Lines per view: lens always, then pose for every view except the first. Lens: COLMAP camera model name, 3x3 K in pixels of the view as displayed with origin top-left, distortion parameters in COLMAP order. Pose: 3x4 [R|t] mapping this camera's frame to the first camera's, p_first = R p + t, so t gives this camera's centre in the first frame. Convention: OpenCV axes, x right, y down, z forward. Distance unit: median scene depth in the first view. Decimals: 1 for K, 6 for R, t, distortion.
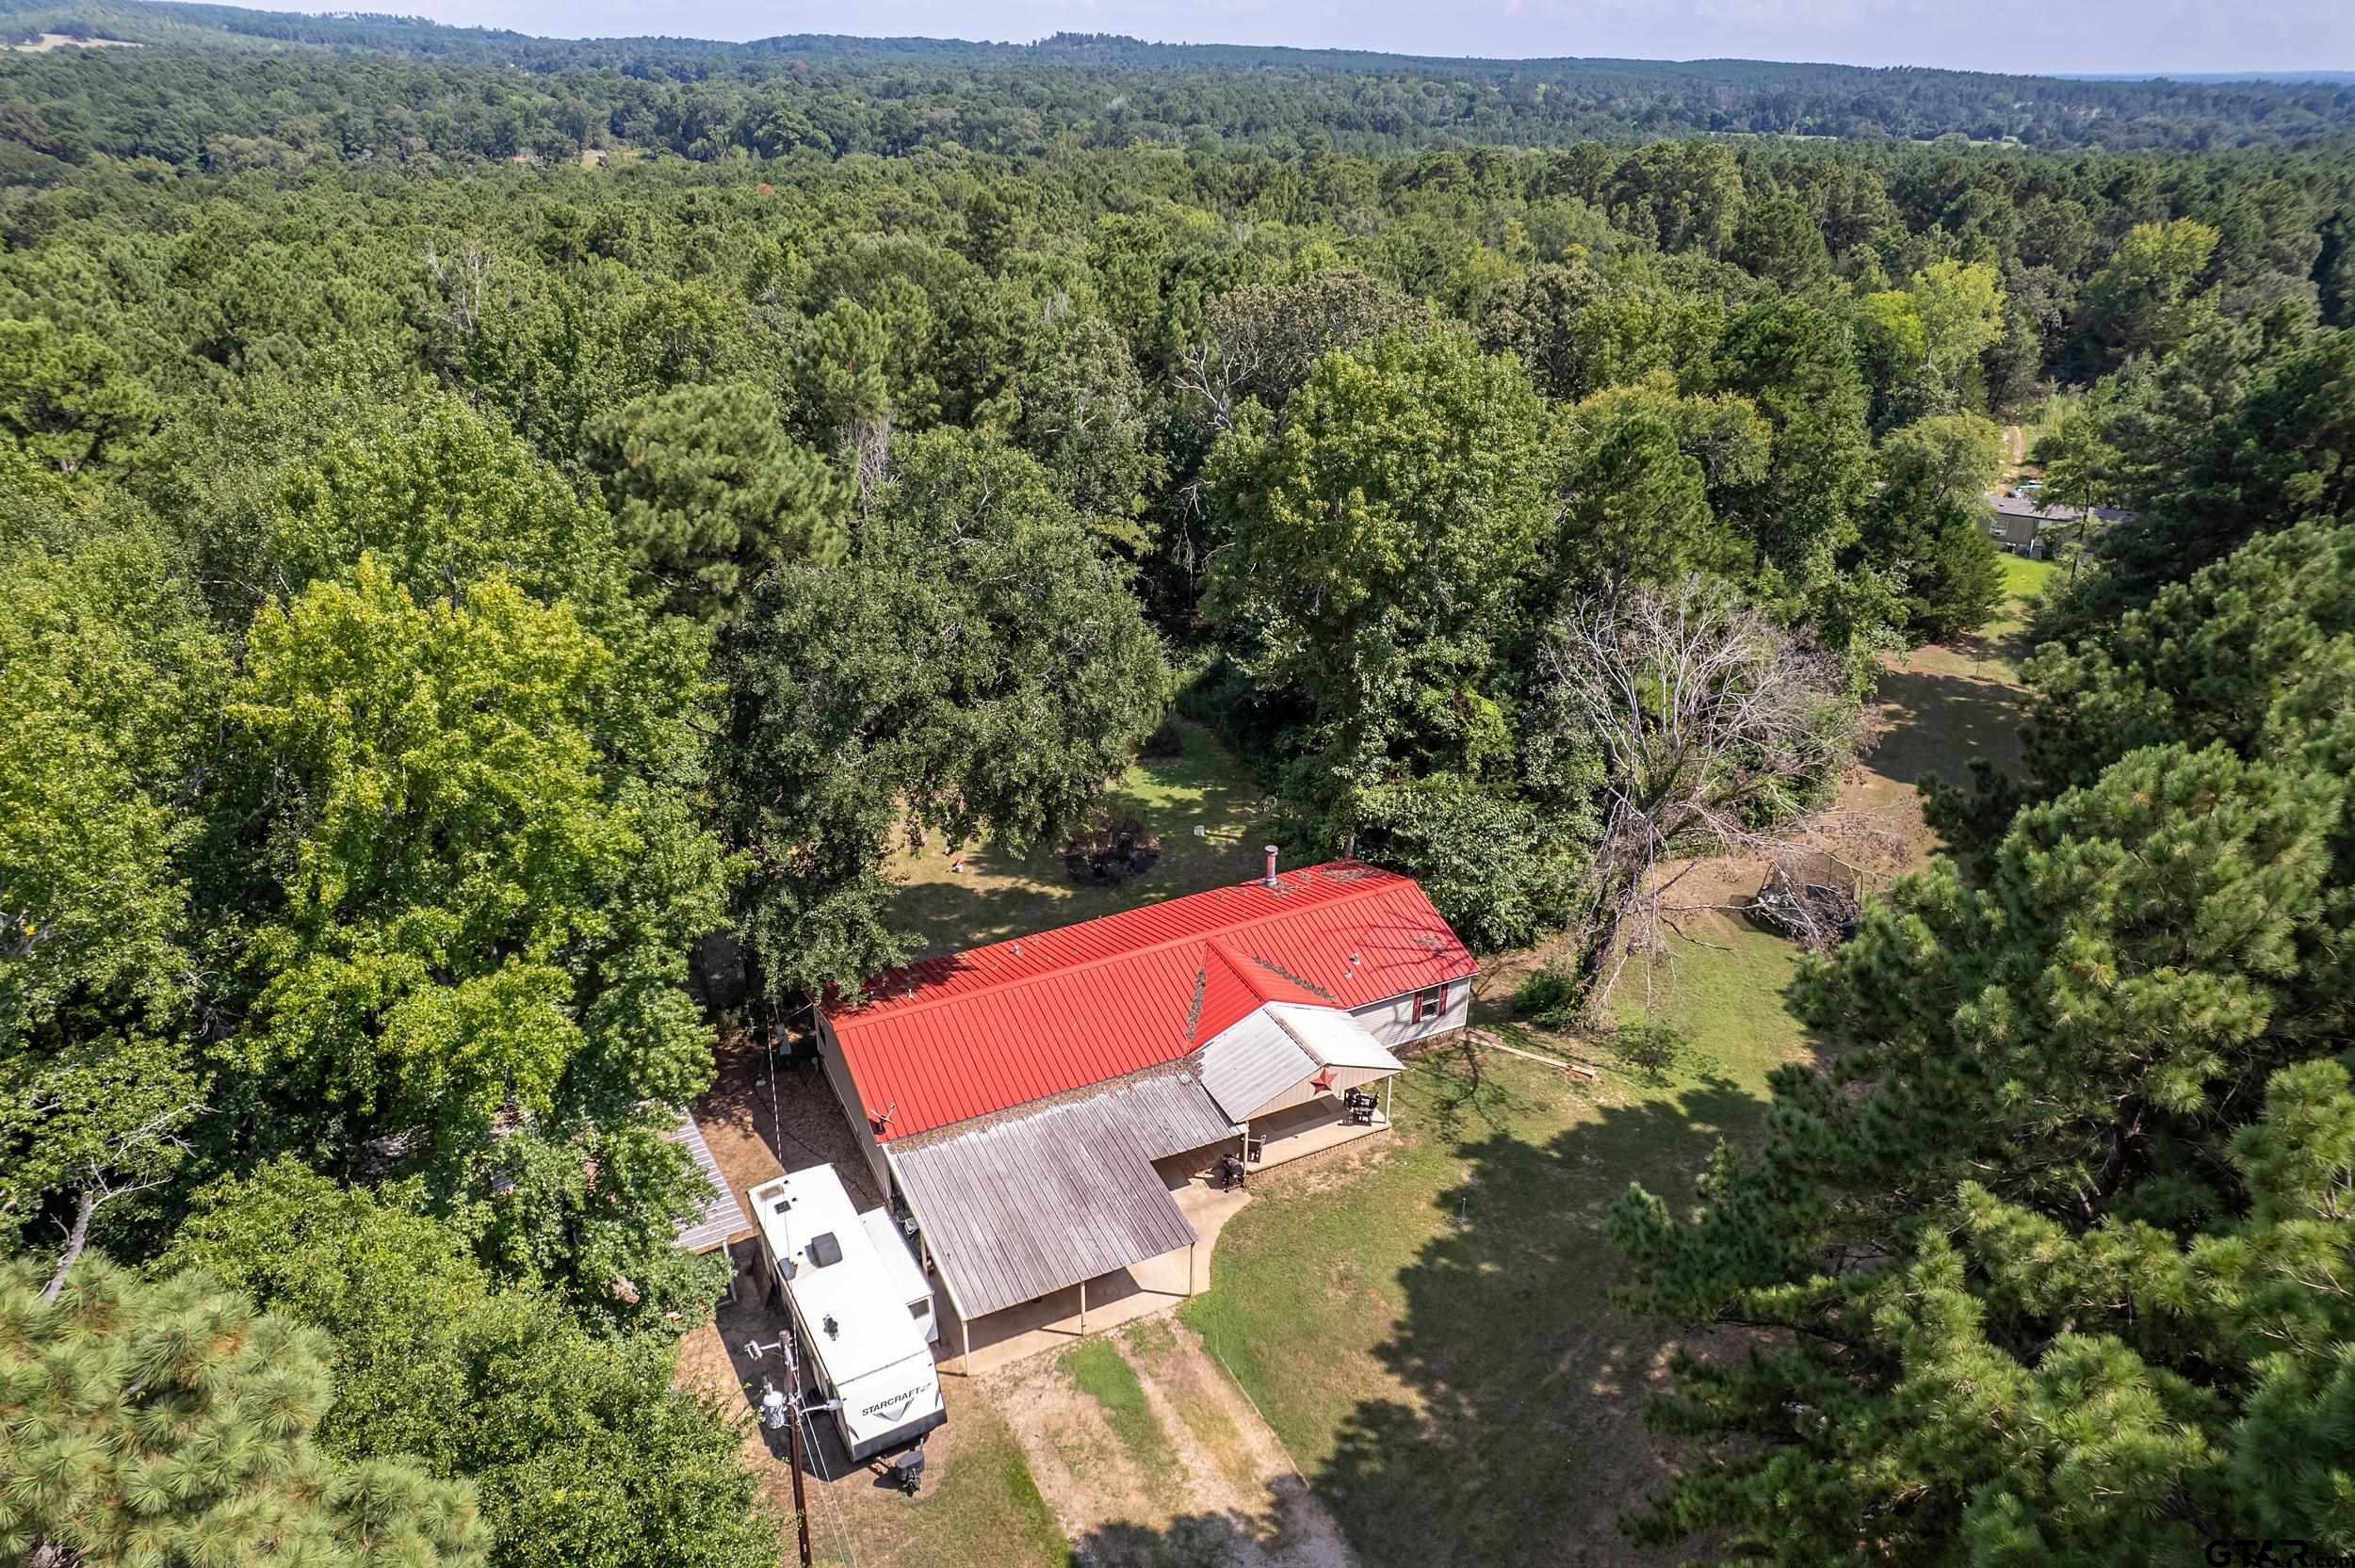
lens RADIAL K [[1491.9, 0, 1177.5], [0, 1491.9, 784.0], [0, 0, 1]] dist [-0.075297, 0.069567]
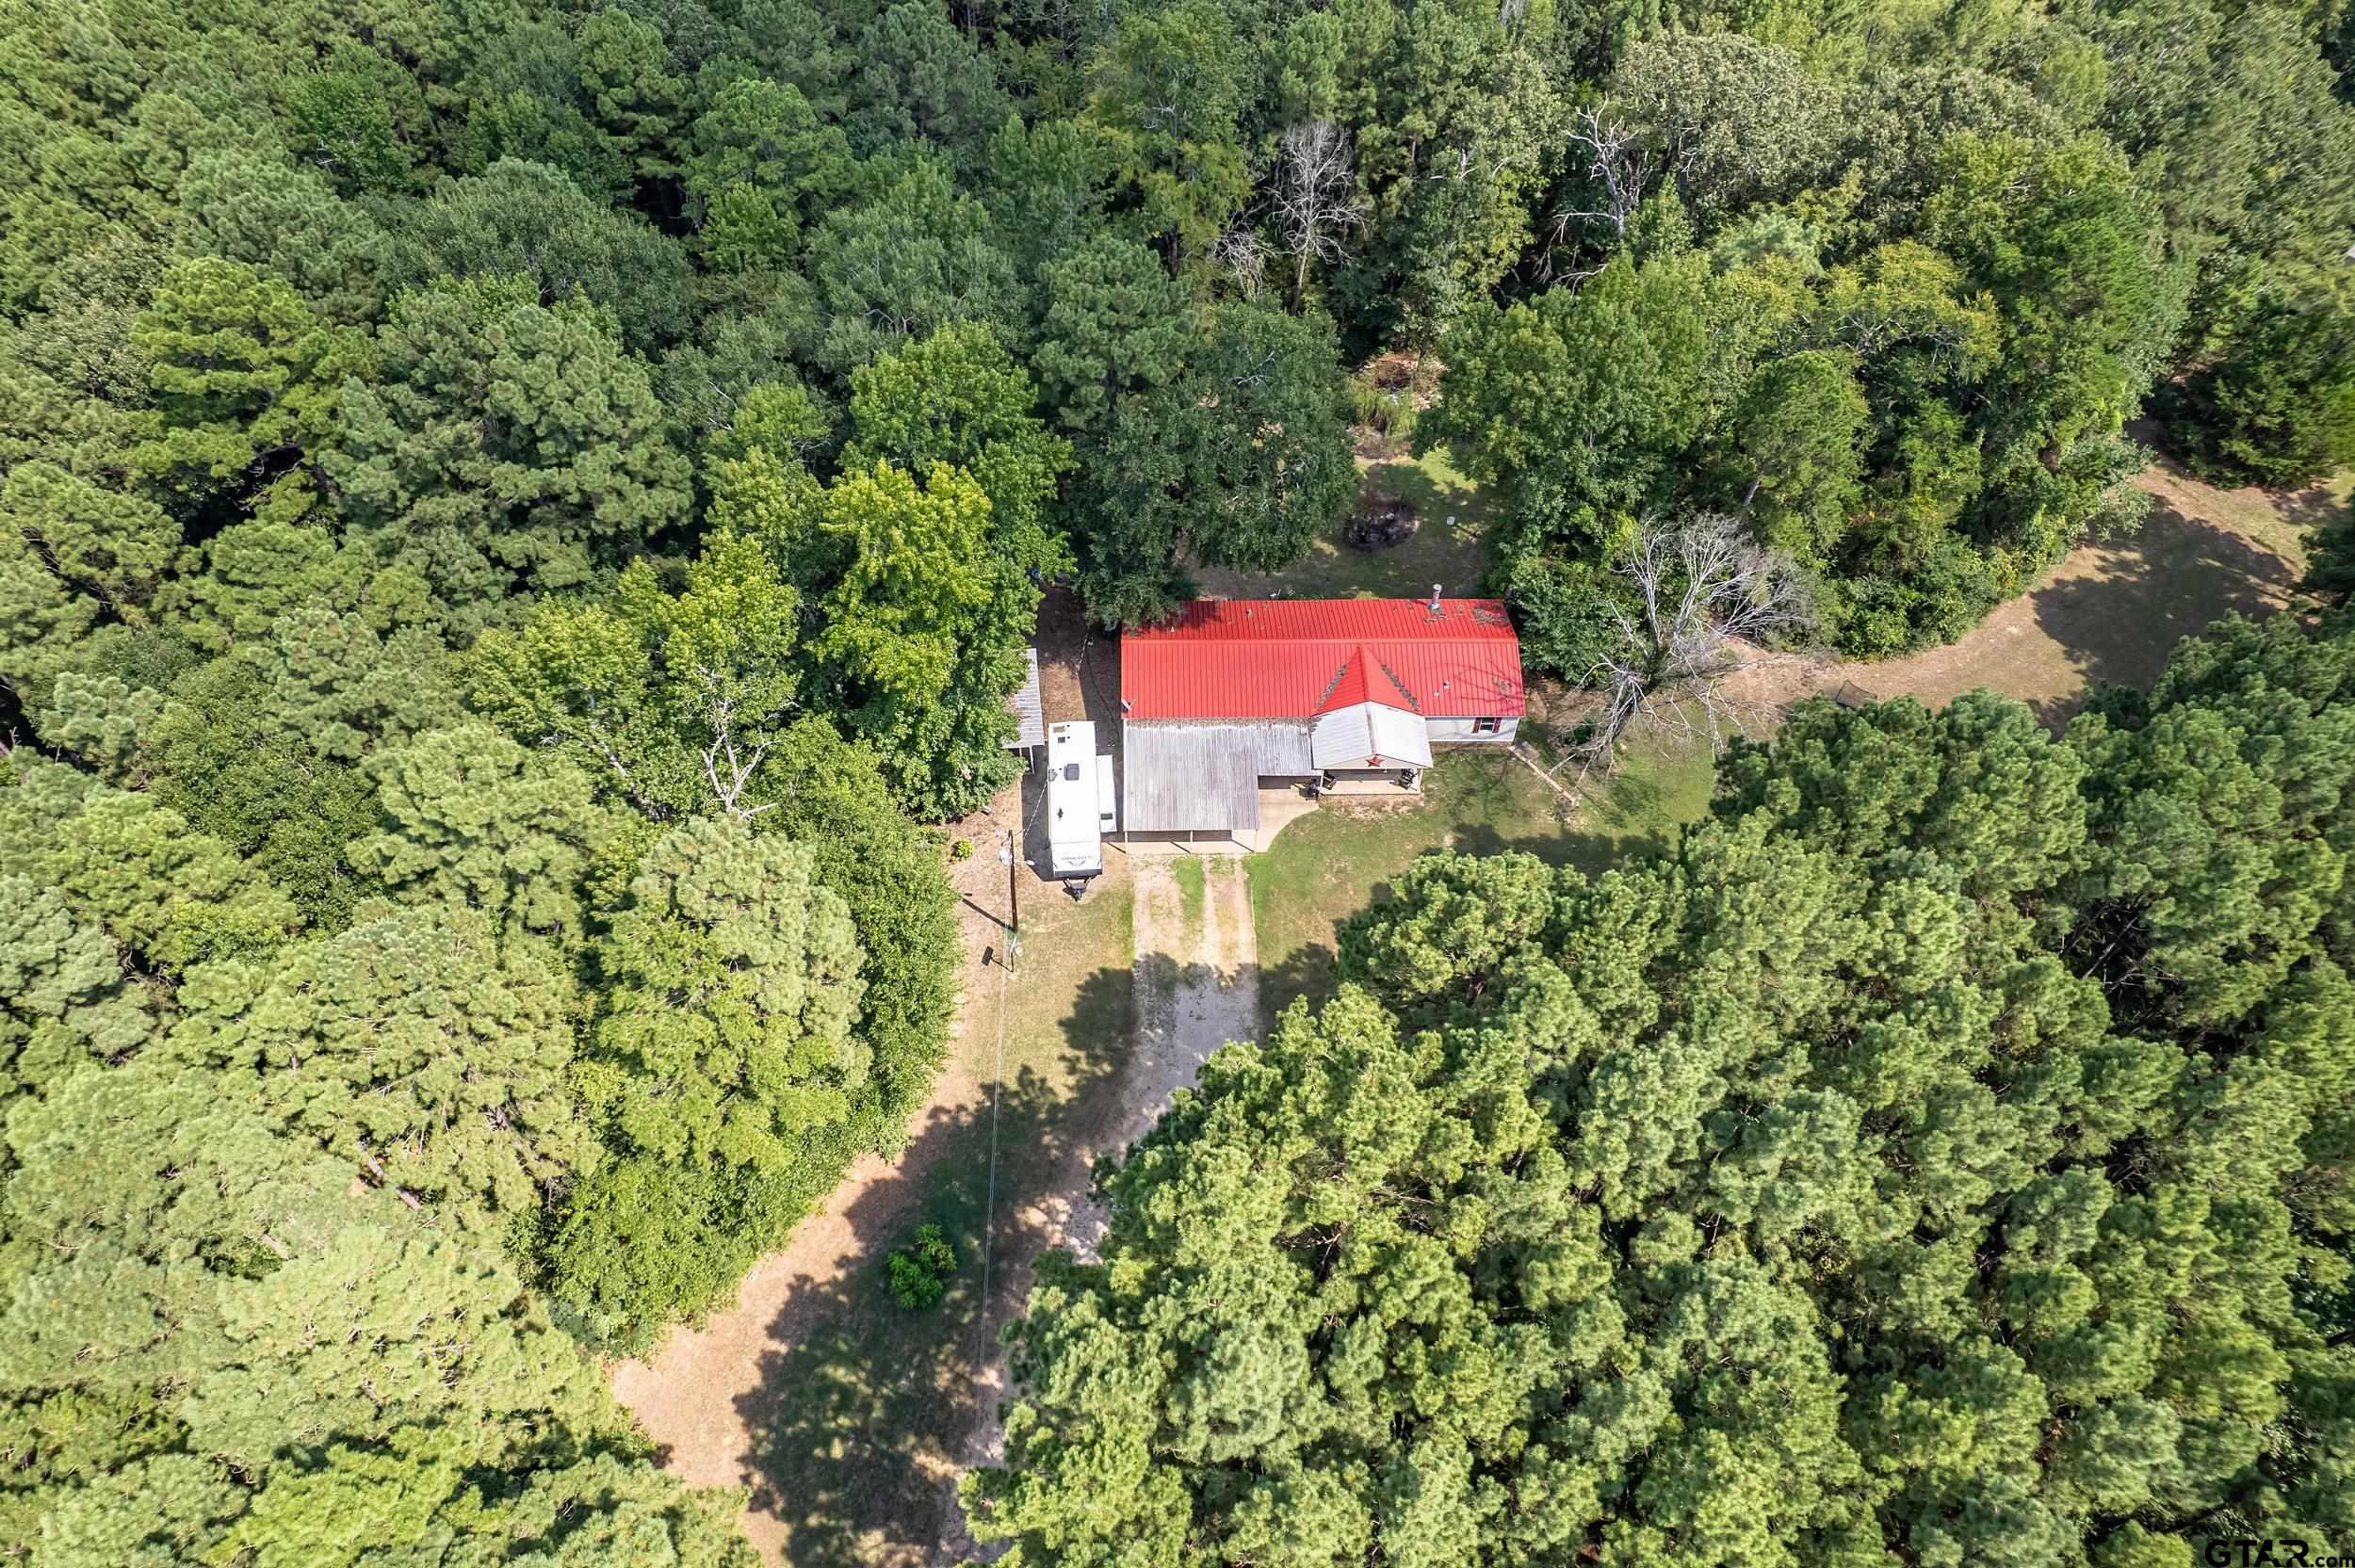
lens RADIAL K [[1491.9, 0, 1177.5], [0, 1491.9, 784.0], [0, 0, 1]] dist [-0.075297, 0.069567]
pose [[0.908105, 0.321280, -0.268561, 0.388964], [-0.187414, 0.885364, 0.425448, -0.492076], [0.374463, -0.336019, 0.864216, -0.595263]]
